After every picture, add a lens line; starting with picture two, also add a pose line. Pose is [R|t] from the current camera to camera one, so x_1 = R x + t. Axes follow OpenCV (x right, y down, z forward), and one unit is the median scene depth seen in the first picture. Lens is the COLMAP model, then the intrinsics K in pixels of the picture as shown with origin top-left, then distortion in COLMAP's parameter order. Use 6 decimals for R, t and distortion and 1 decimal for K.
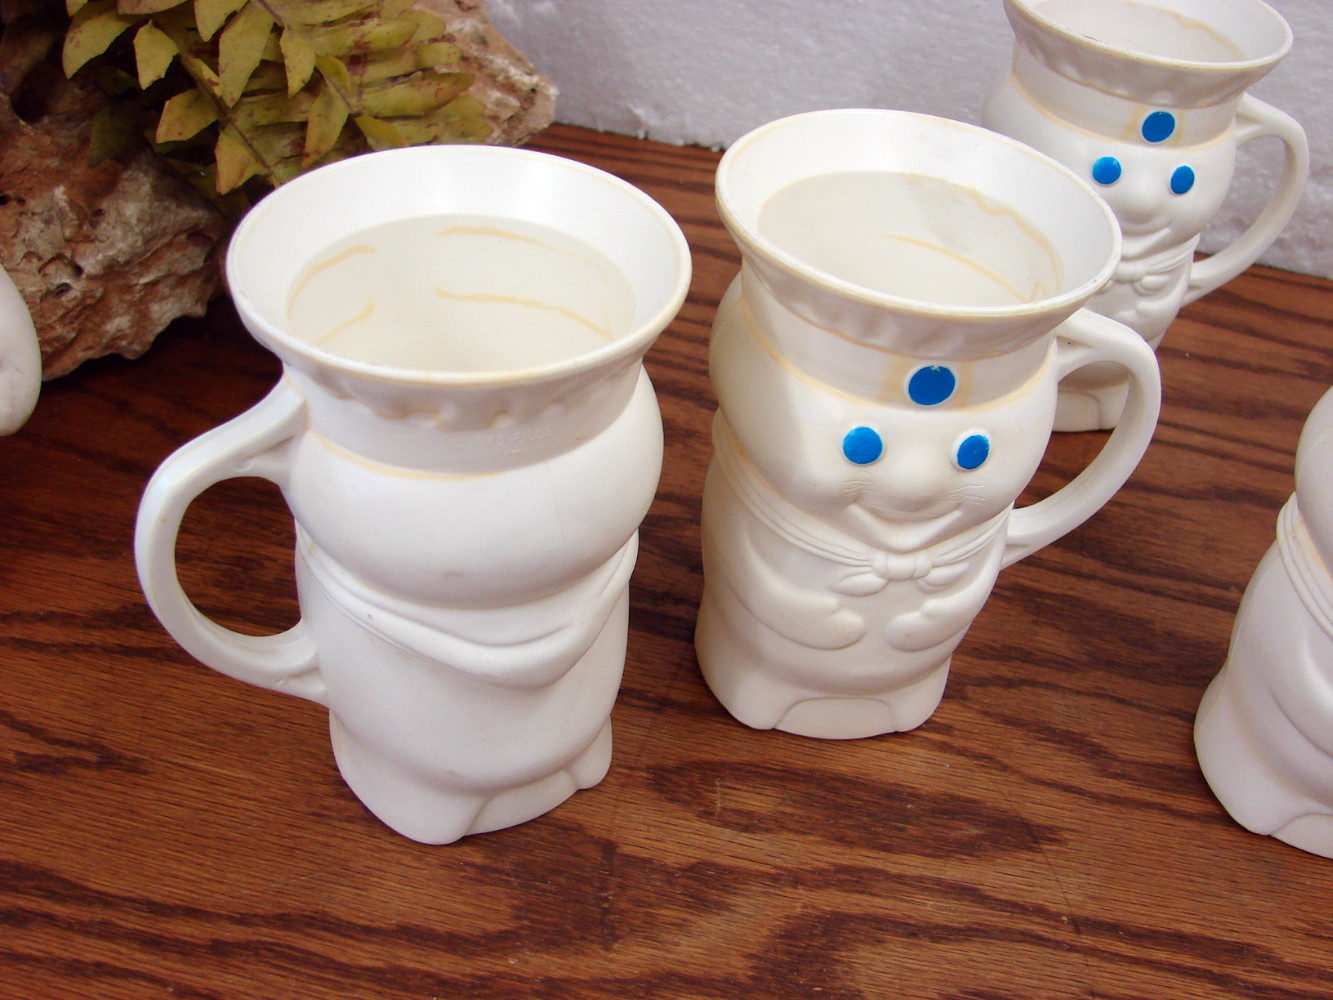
lens RADIAL K [[1437.6, 0, 683.8], [0, 1437.6, 508.0], [0, 0, 1]] dist [-0.195631, 0.190198]
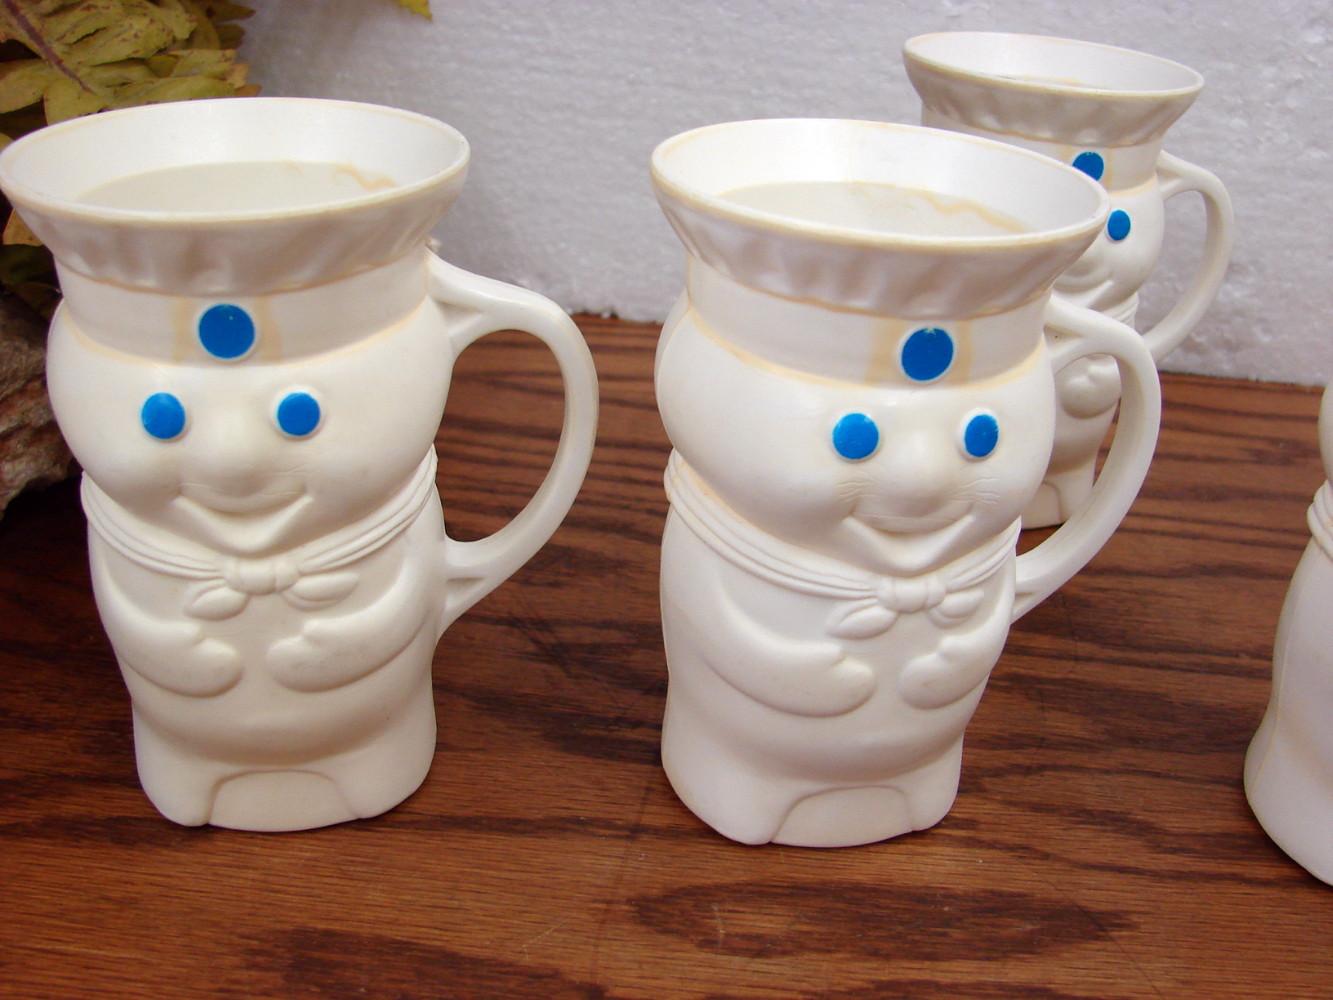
lens RADIAL K [[1437.6, 0, 683.8], [0, 1437.6, 508.0], [0, 0, 1]] dist [-0.195631, 0.190198]
pose [[0.991252, -0.091459, 0.095153, -0.048709], [0.109547, 0.972254, -0.206690, 0.129177], [-0.073609, 0.215306, 0.973769, 0.148489]]
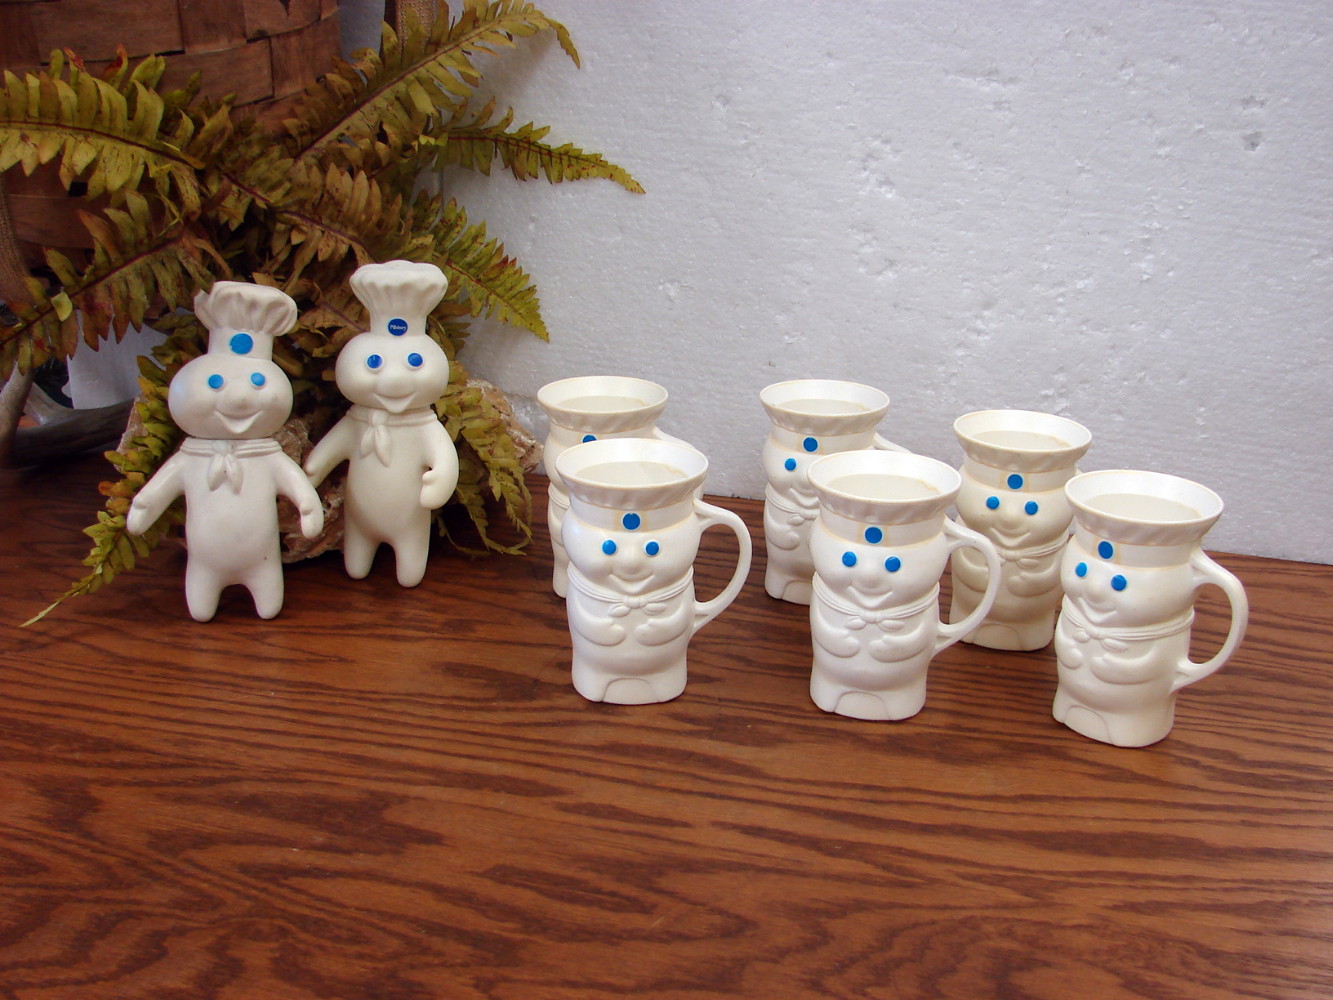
lens RADIAL K [[1437.6, 0, 683.8], [0, 1437.6, 508.0], [0, 0, 1]] dist [-0.195631, 0.190198]
pose [[0.996561, -0.052827, -0.063846, 0.352816], [0.026936, 0.935123, -0.353297, 0.781162], [0.078367, 0.350362, 0.933330, -1.339239]]
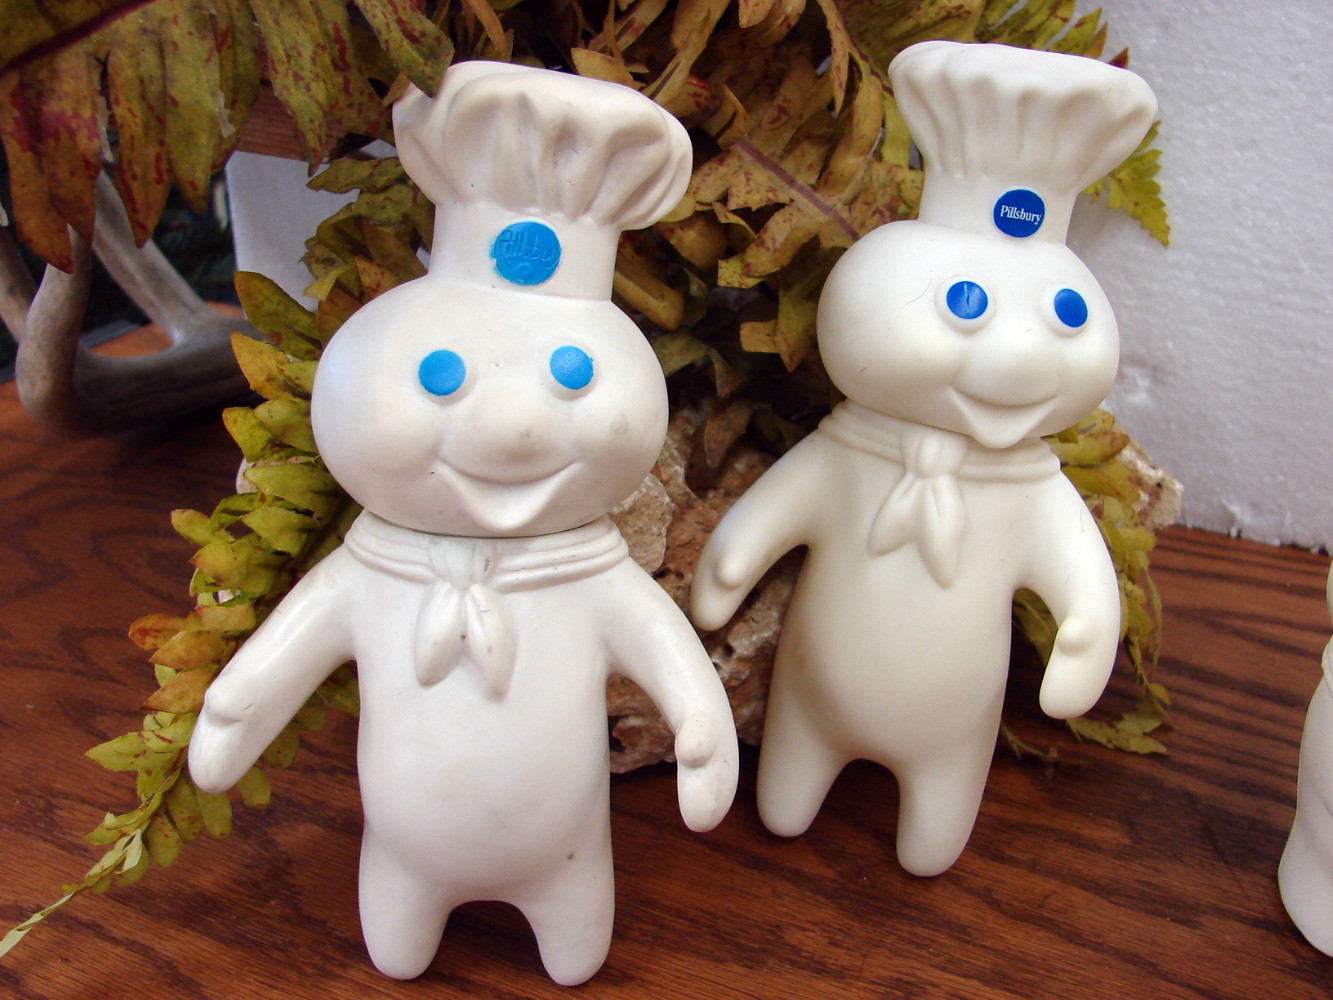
lens RADIAL K [[1437.6, 0, 683.8], [0, 1437.6, 508.0], [0, 0, 1]] dist [-0.195631, 0.190198]
pose [[0.966088, 0.028531, -0.256630, -0.242507], [-0.094202, 0.964319, -0.247418, -0.022022], [0.240414, 0.263203, 0.934305, 0.057591]]
